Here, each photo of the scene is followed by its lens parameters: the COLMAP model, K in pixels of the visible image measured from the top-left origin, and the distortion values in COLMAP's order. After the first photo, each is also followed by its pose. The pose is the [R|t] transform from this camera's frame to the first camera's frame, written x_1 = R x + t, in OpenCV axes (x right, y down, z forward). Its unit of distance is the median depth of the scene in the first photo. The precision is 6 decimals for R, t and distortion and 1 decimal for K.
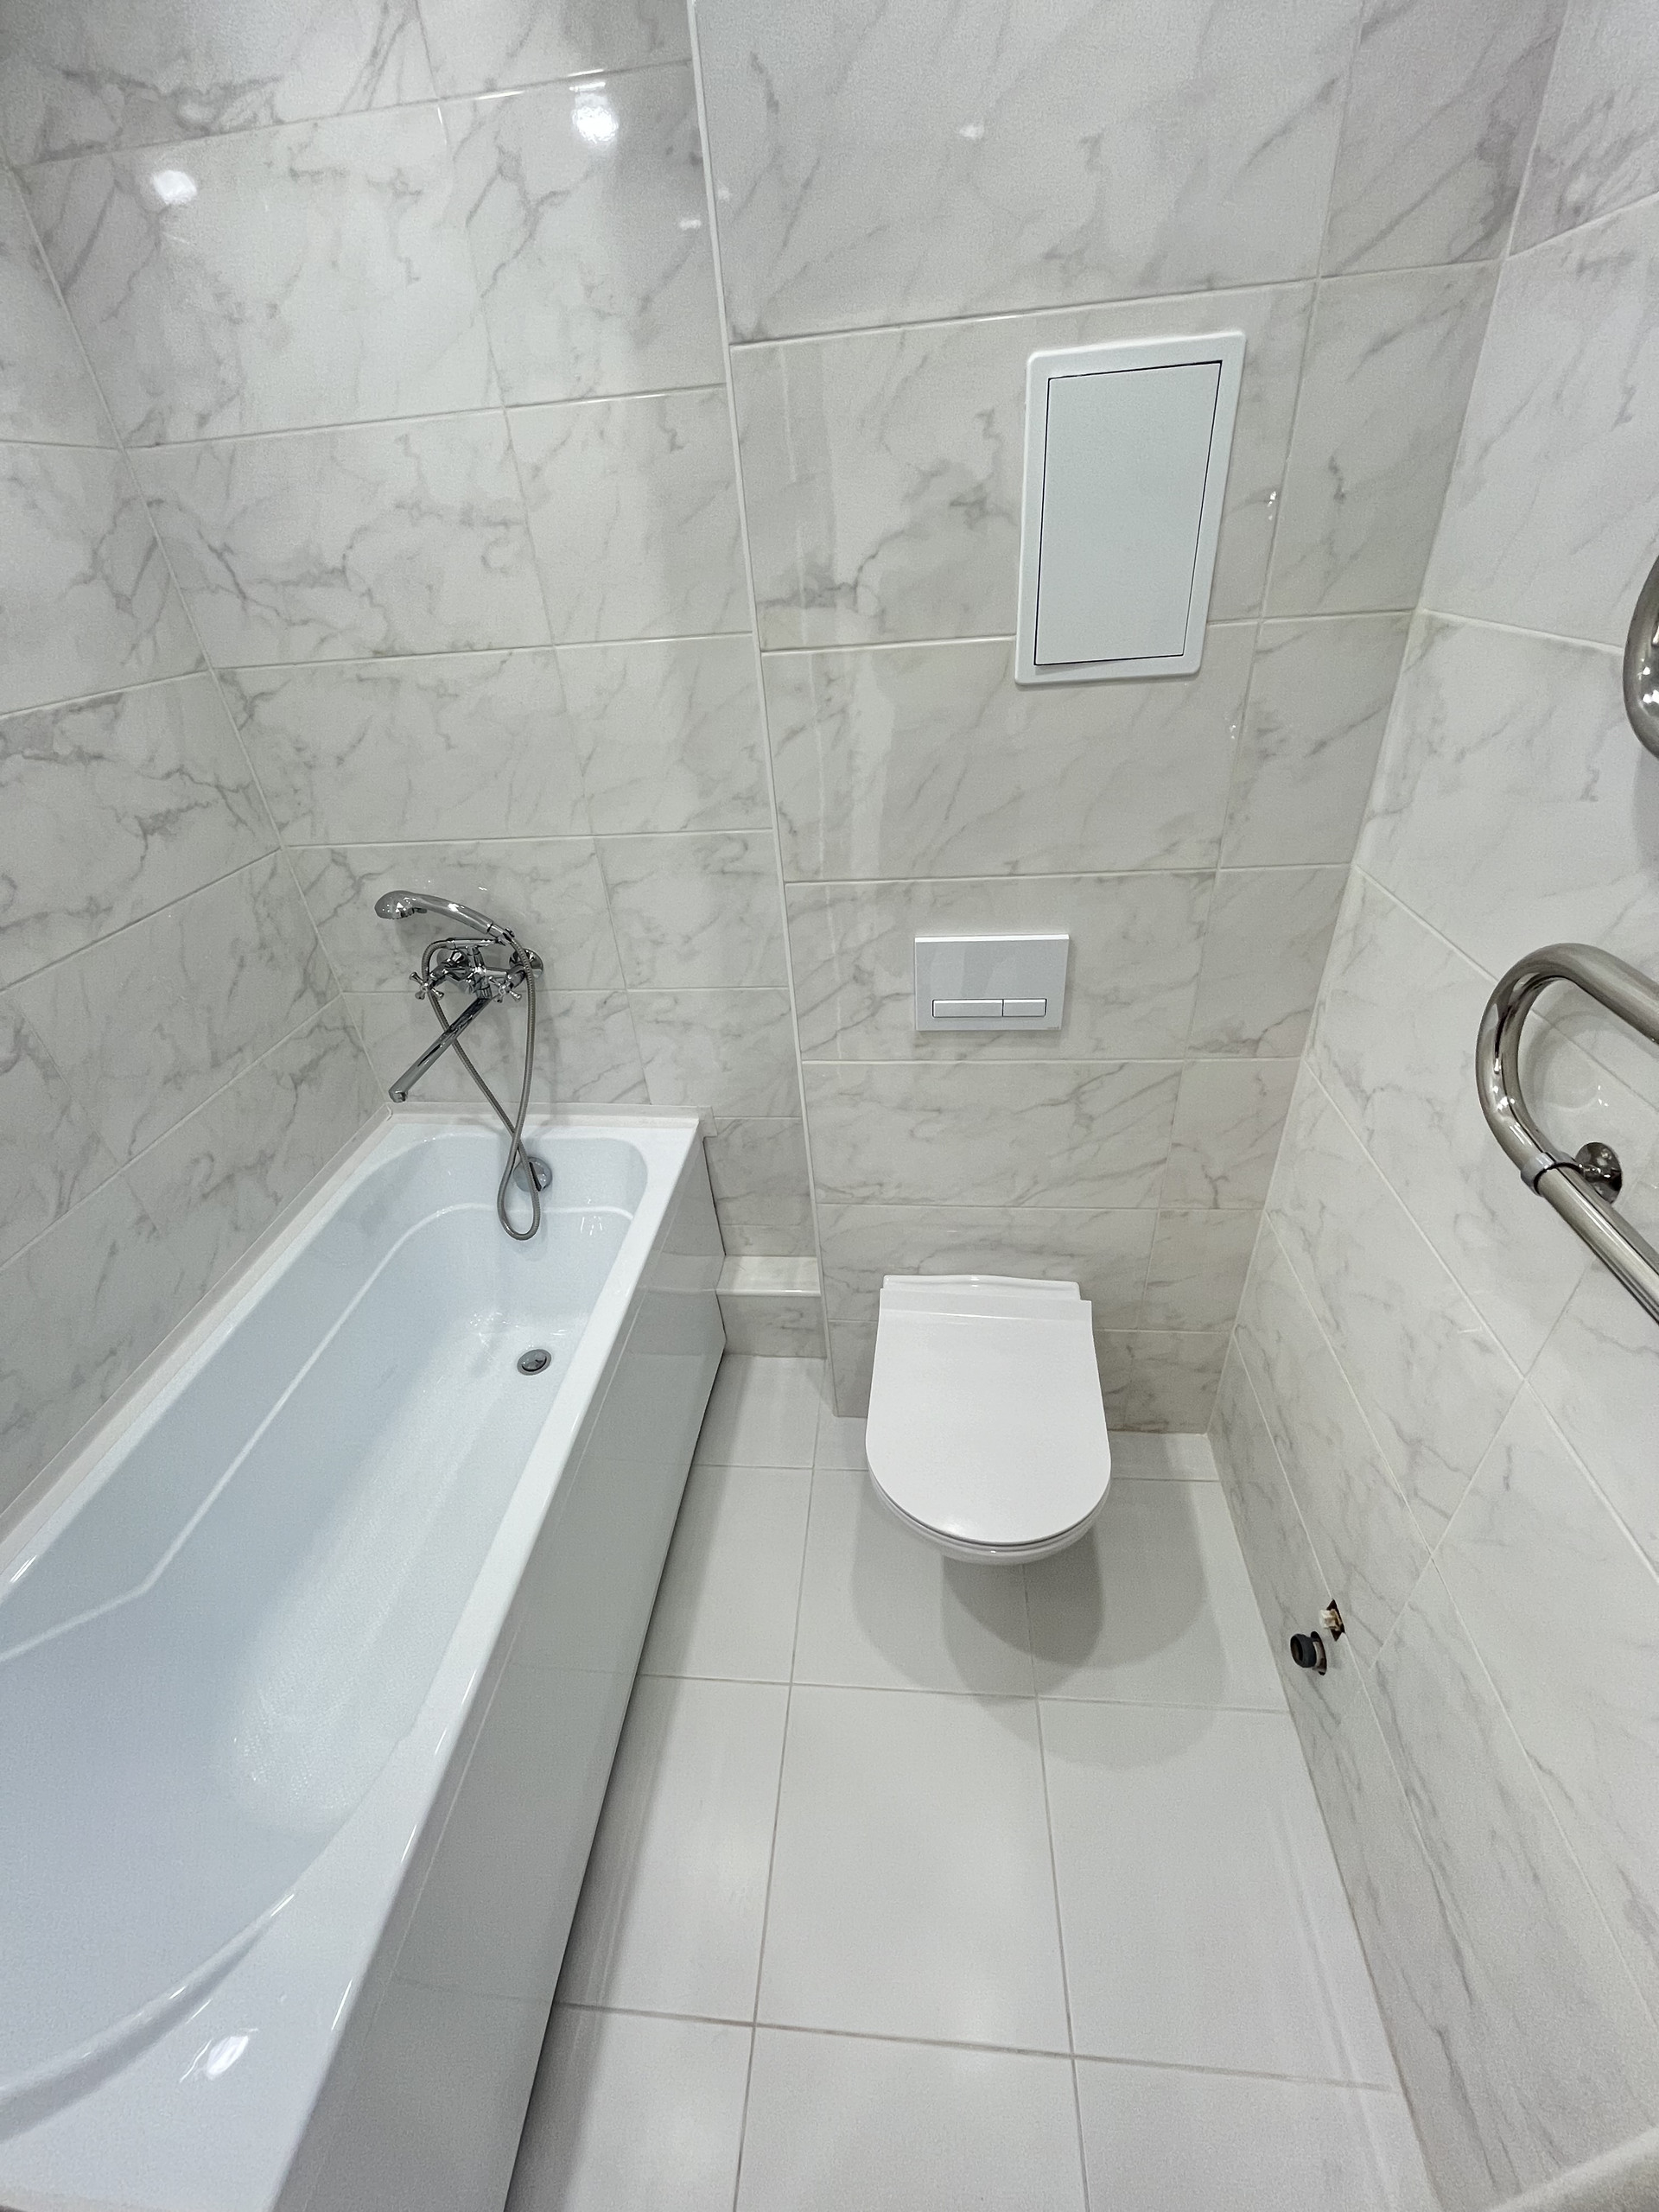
lens RADIAL K [[891.0, 0, 825.3], [0, 891.0, 1101.1], [0, 0, 1]] dist [-0.002715, 0.000232]
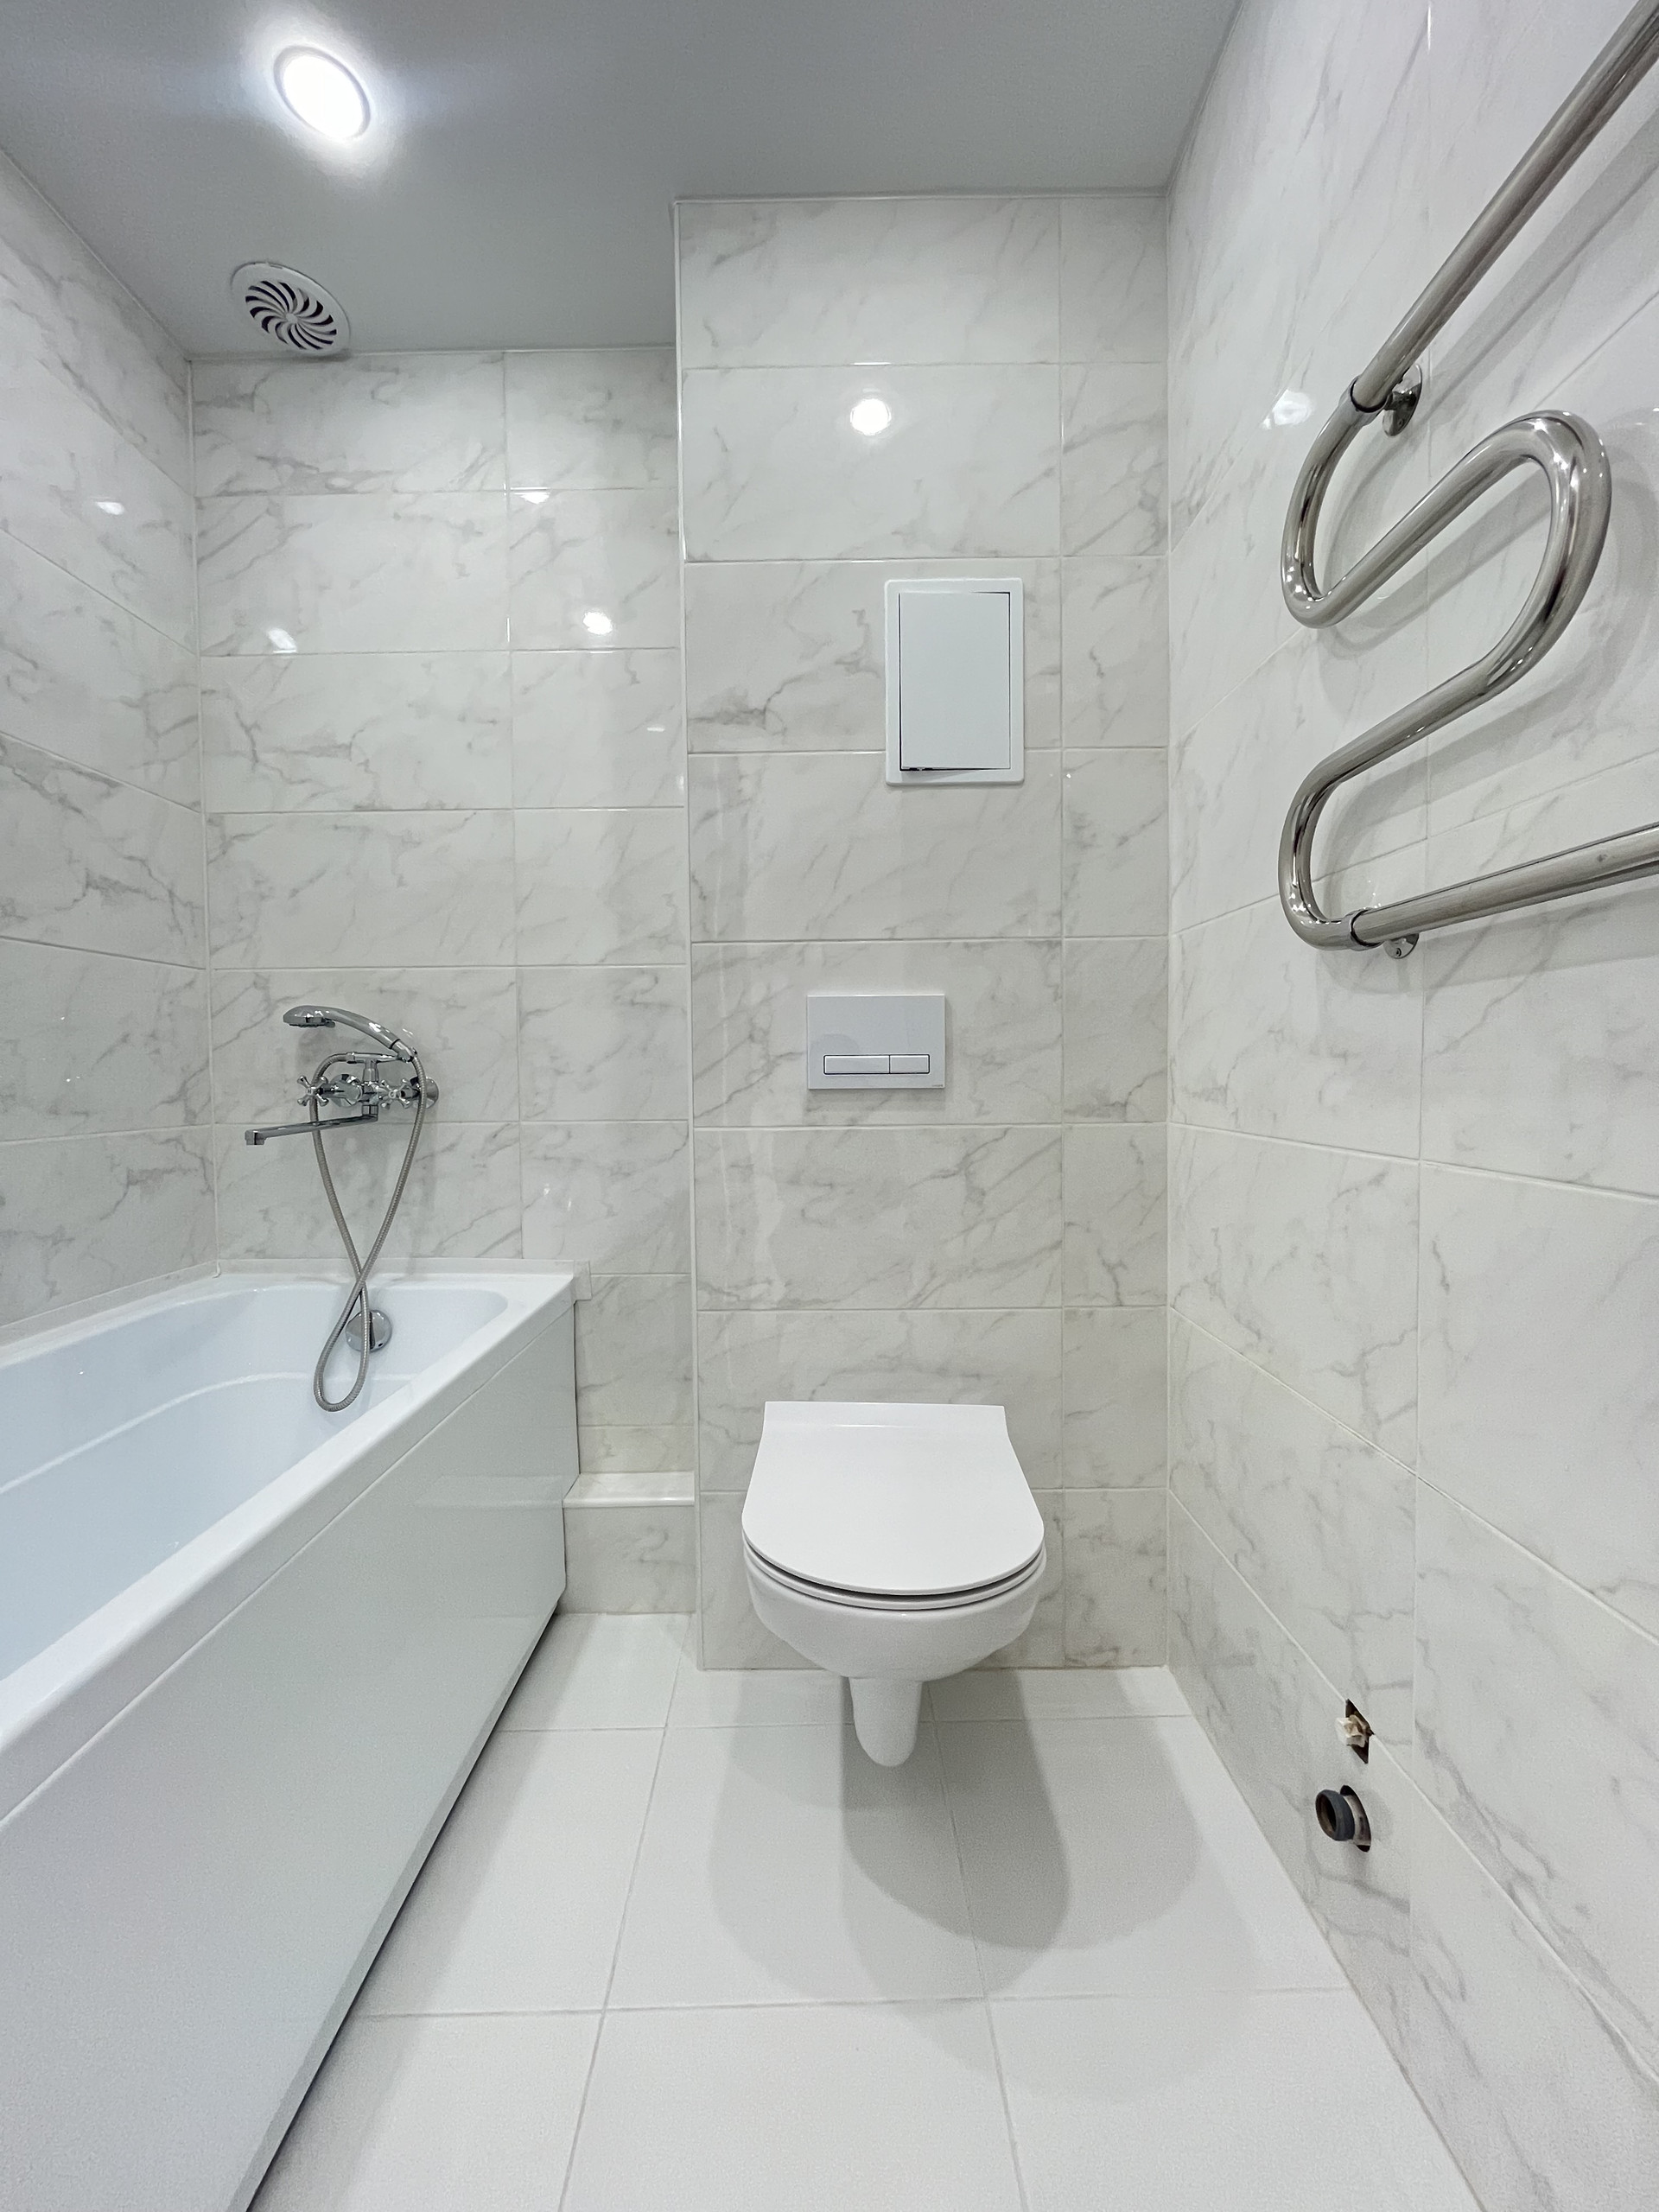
lens RADIAL K [[891.0, 0, 825.3], [0, 891.0, 1101.1], [0, 0, 1]] dist [-0.002715, 0.000232]
pose [[0.993056, 0.057596, 0.102582, 0.015624], [0.004085, 0.854557, -0.519342, 0.448512], [-0.117574, 0.516154, 0.848387, 0.120451]]
